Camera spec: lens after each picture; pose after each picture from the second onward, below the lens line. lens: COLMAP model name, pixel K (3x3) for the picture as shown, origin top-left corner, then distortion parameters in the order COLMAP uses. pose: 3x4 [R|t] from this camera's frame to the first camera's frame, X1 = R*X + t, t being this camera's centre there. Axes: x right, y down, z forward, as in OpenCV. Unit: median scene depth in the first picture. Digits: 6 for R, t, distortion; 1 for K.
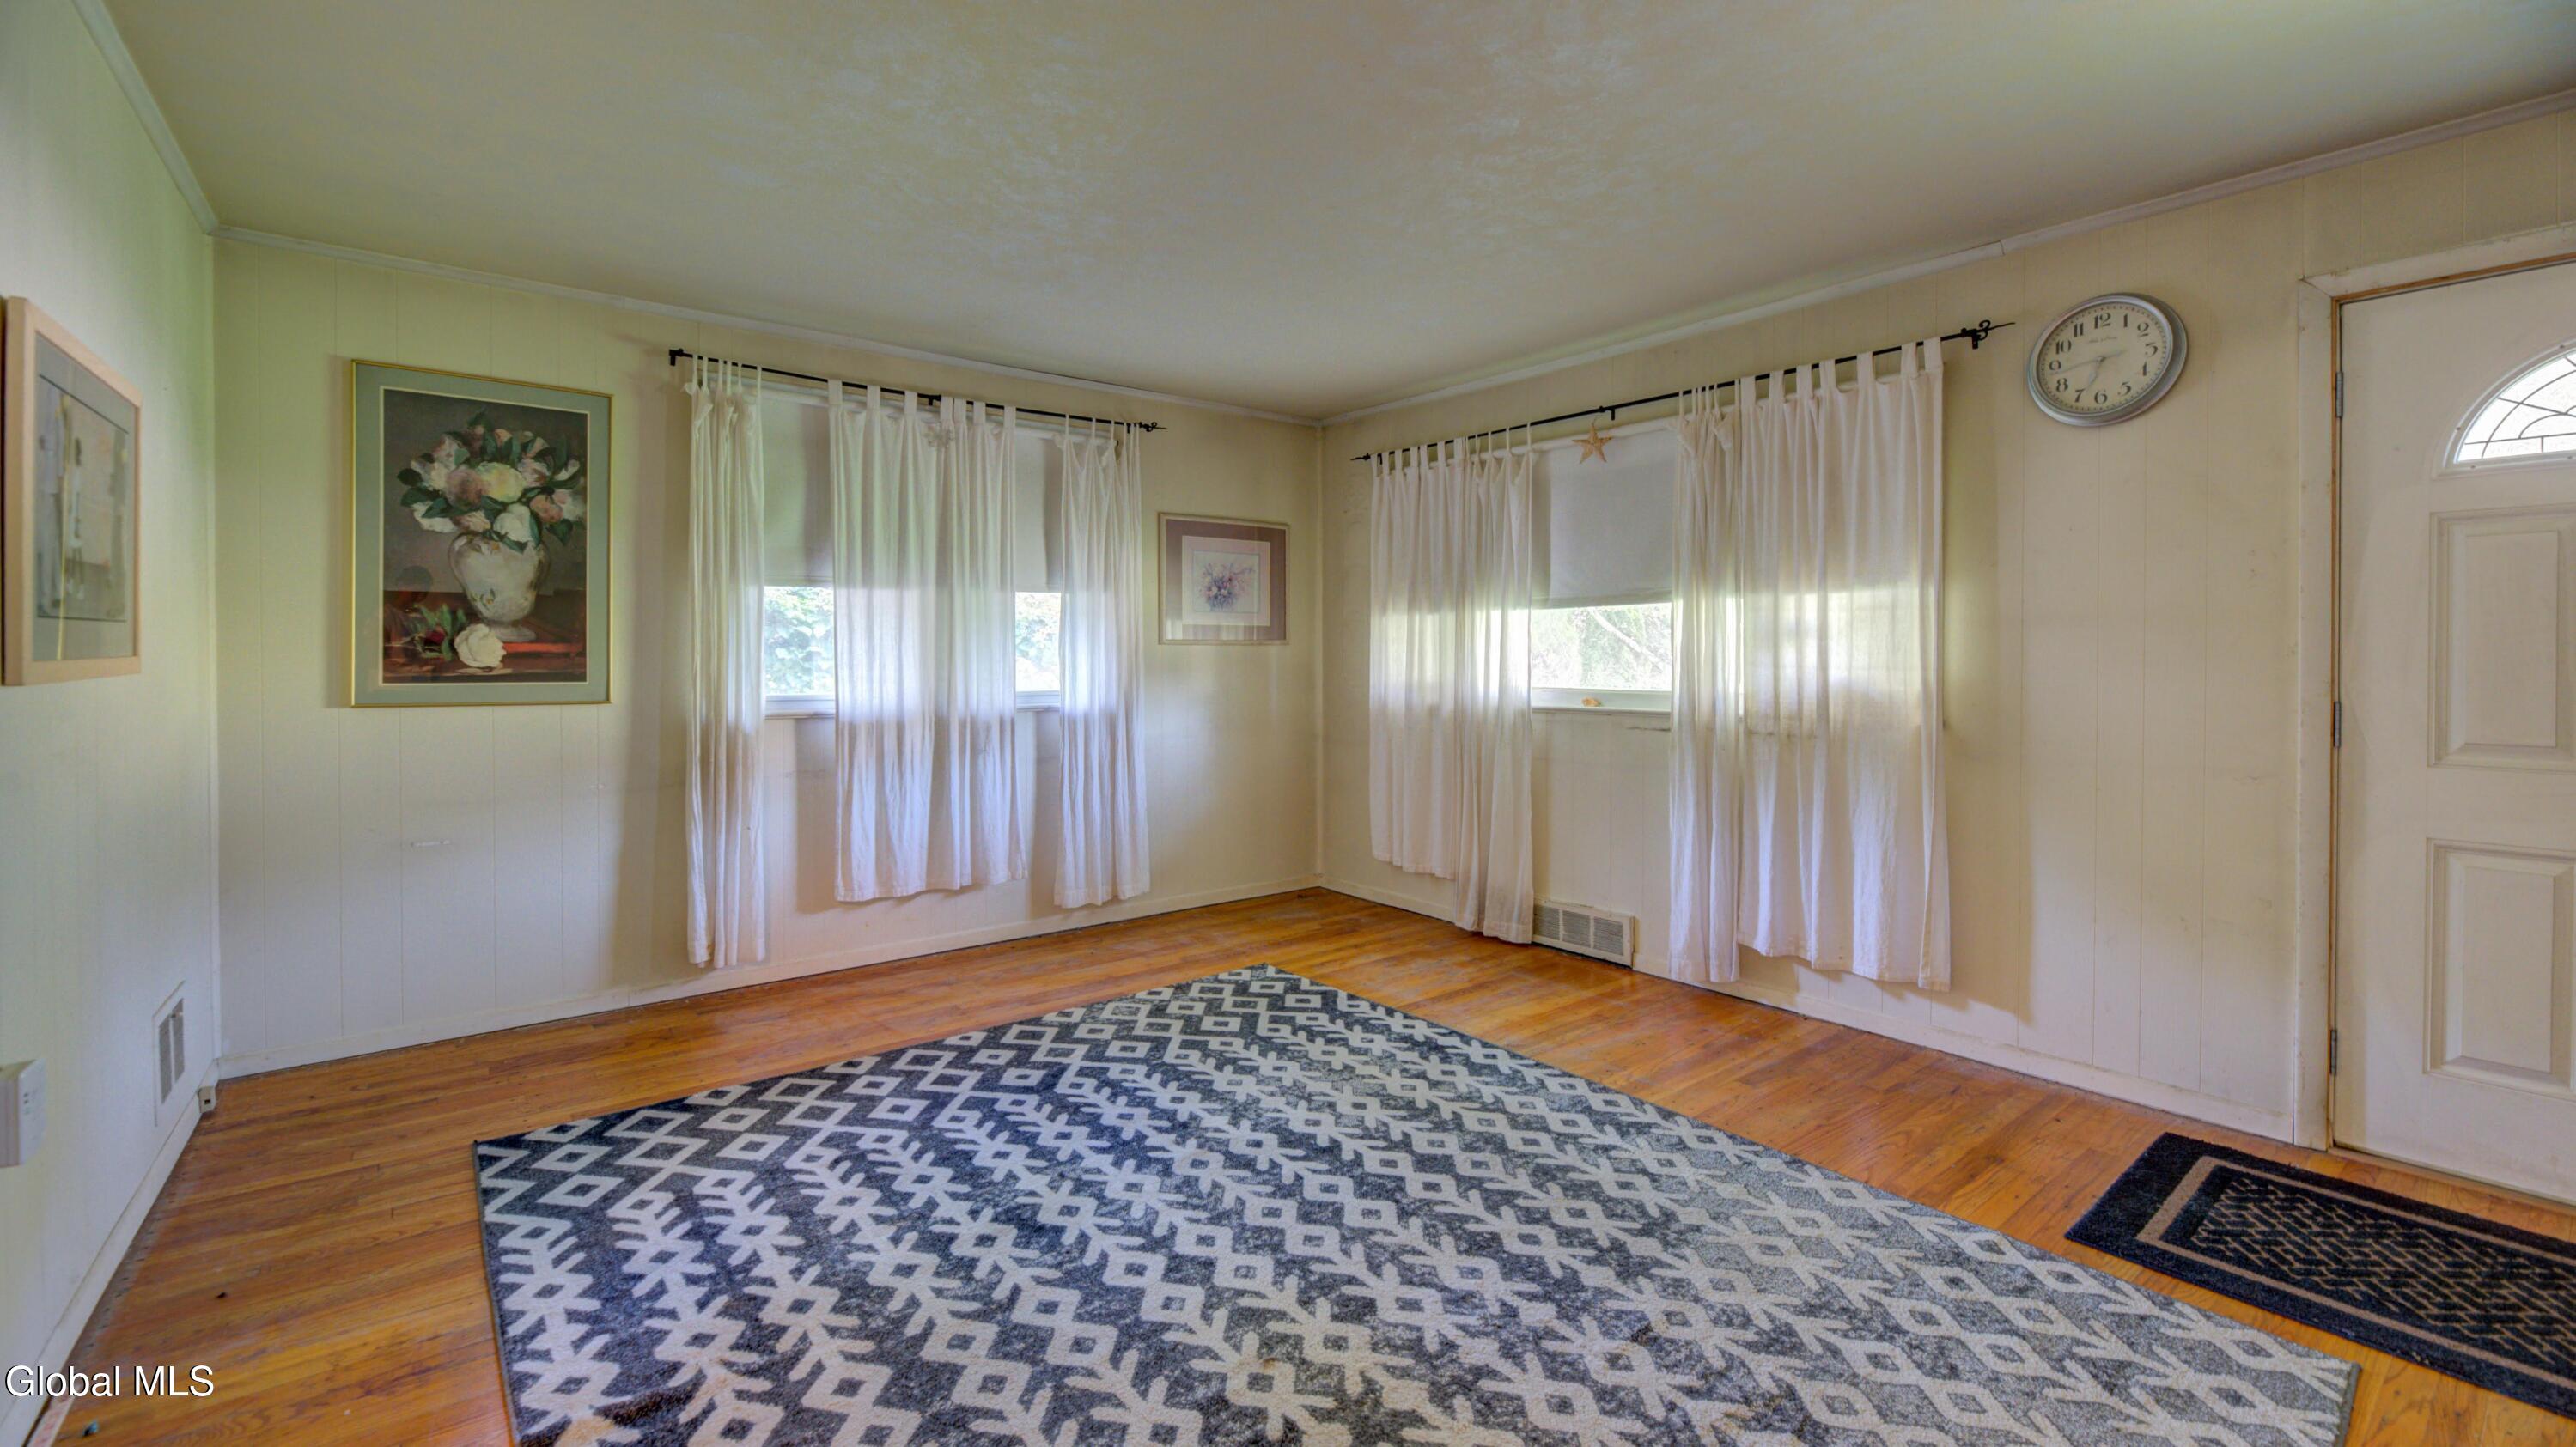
lens RADIAL K [[1058.4, 0, 1291.2], [0, 1058.4, 735.3], [0, 0, 1]] dist [-0.002756, -0.000562]
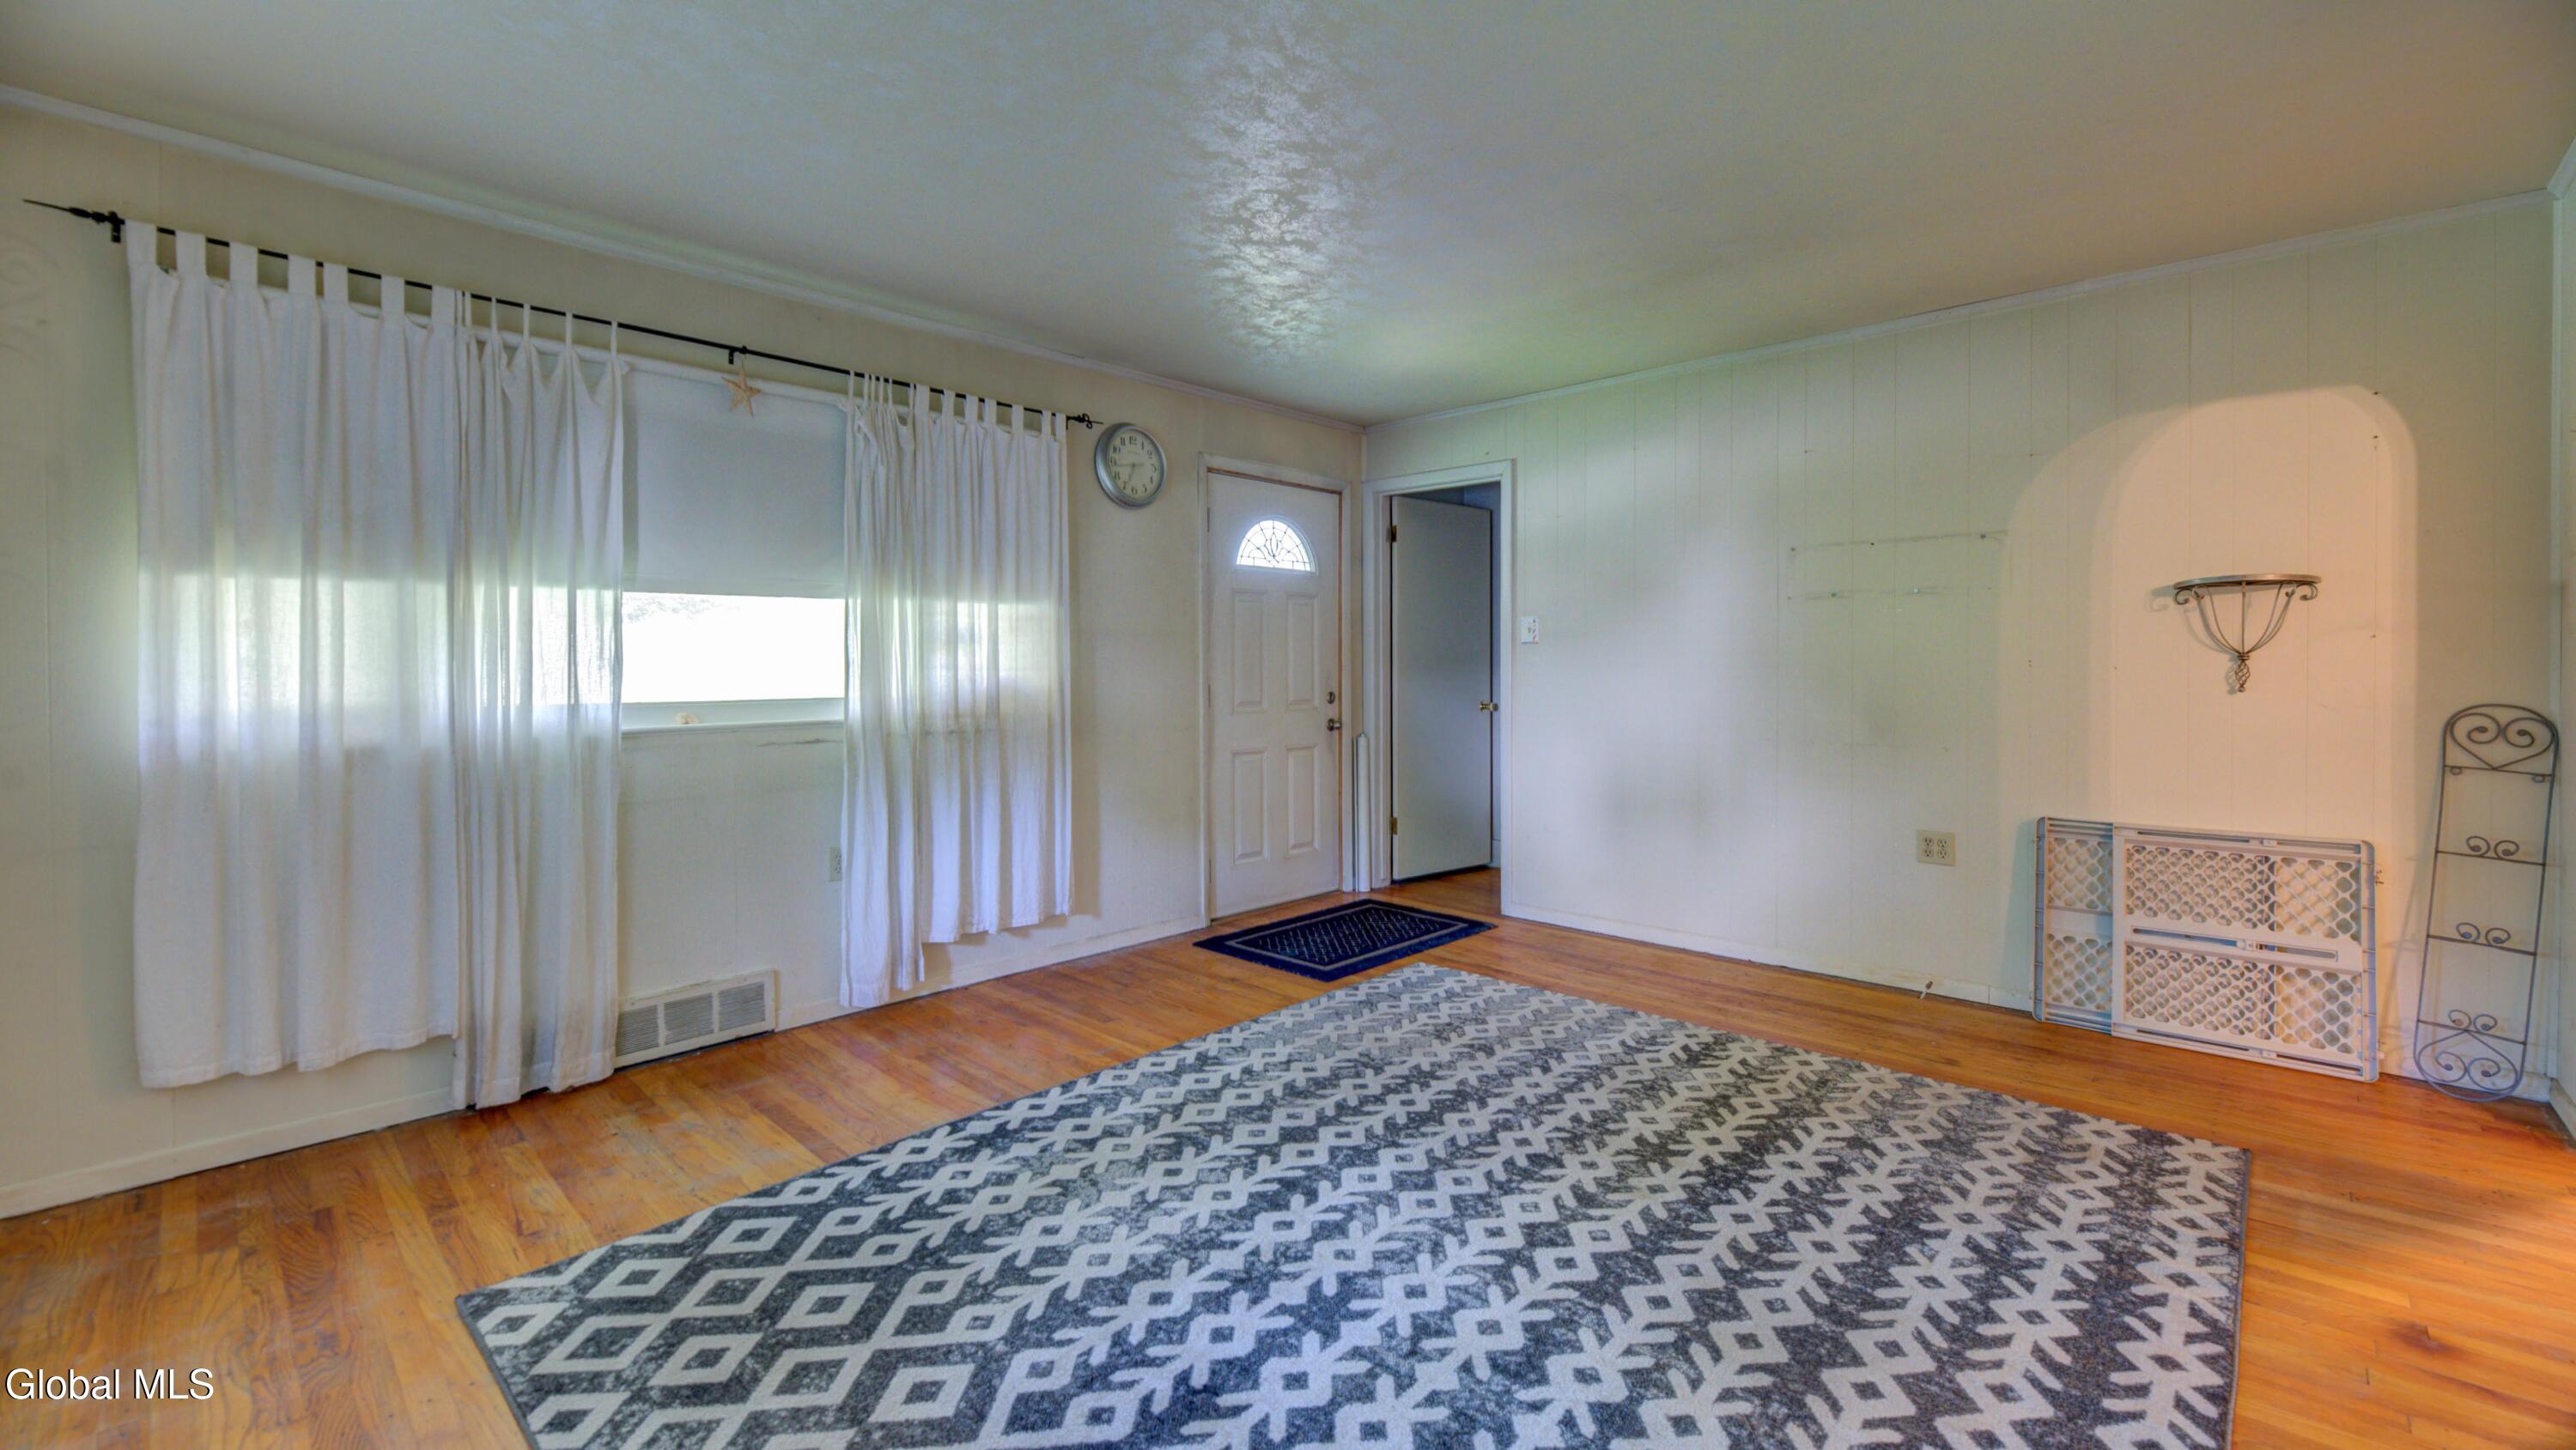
lens RADIAL K [[1058.4, 0, 1284.1], [0, 1058.4, 737.5], [0, 0, 1]] dist [-0.002756, -0.000562]
pose [[-0.139028, -0.070358, 0.987786, -0.830225], [0.074793, 0.993878, 0.081319, -0.074183], [-0.987460, 0.085185, -0.132914, 1.051523]]
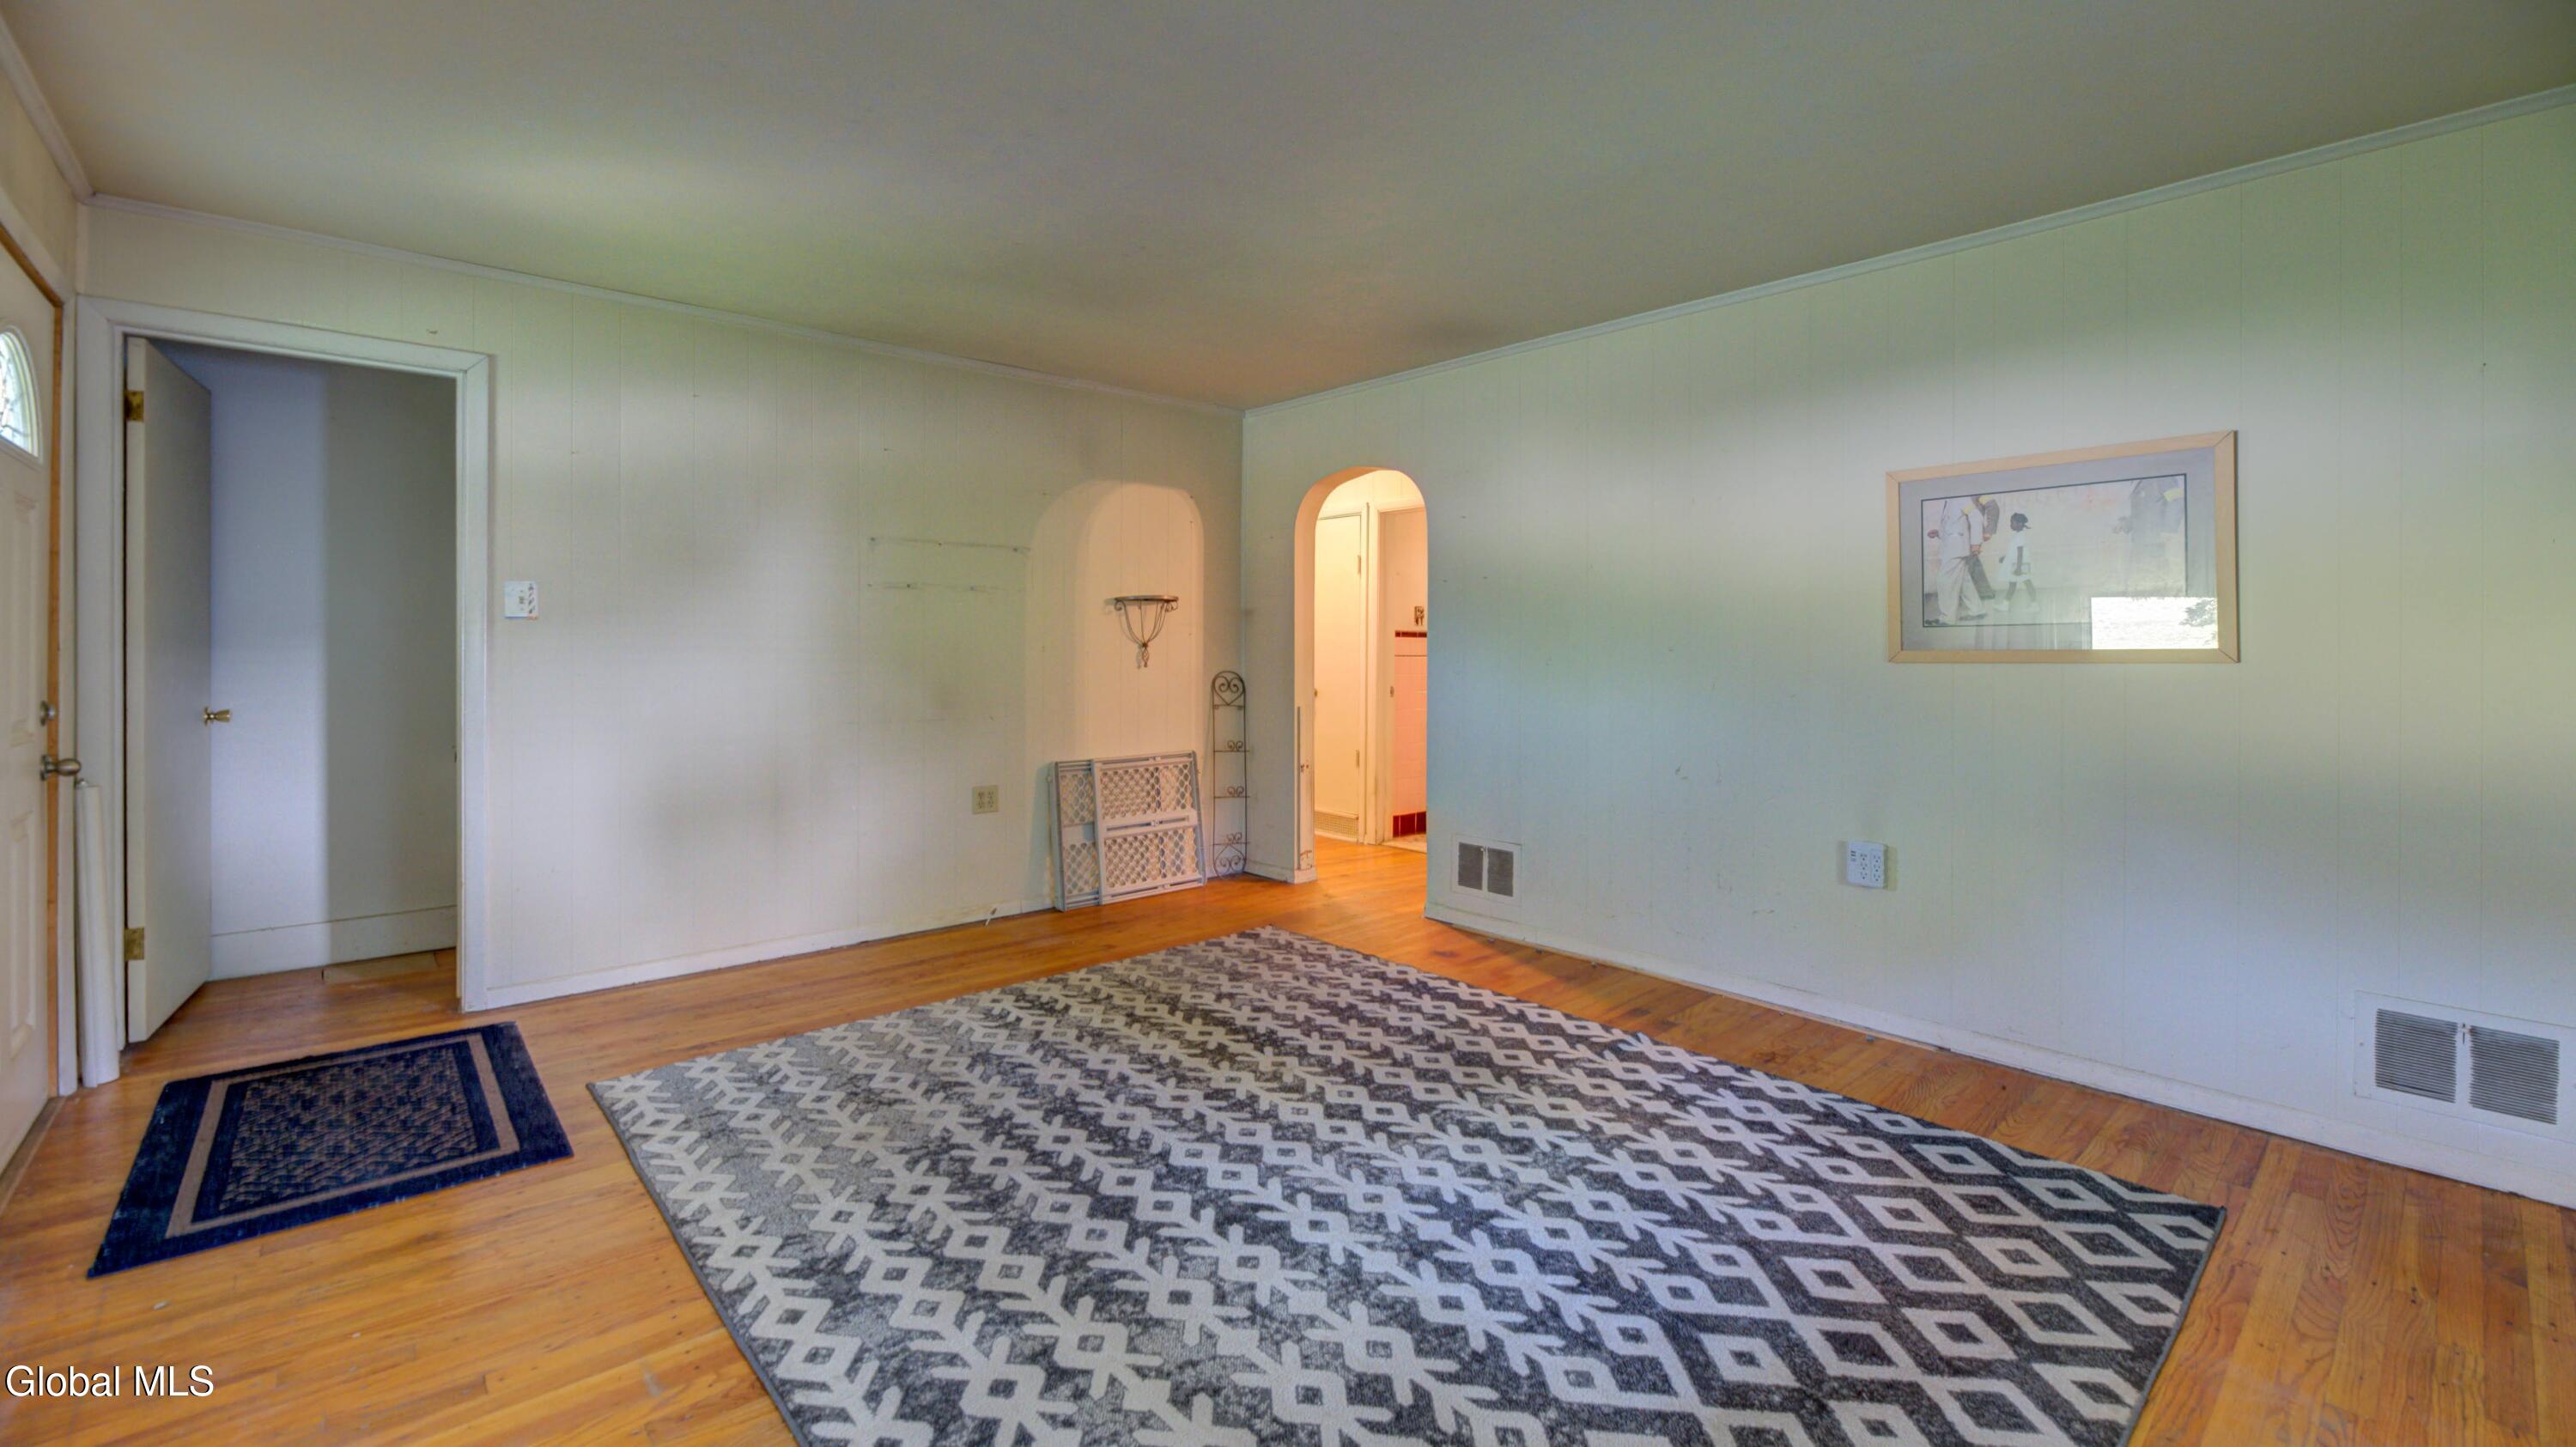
lens RADIAL K [[1058.6, 0, 1290.5], [0, 1058.6, 638.5], [0, 0, 1]] dist [-0.002756, -0.000562]
pose [[-0.998226, -0.006430, -0.059194, 0.038217], [-0.010074, 0.998057, 0.061483, -0.120249], [0.058684, 0.061971, -0.996351, 1.748038]]
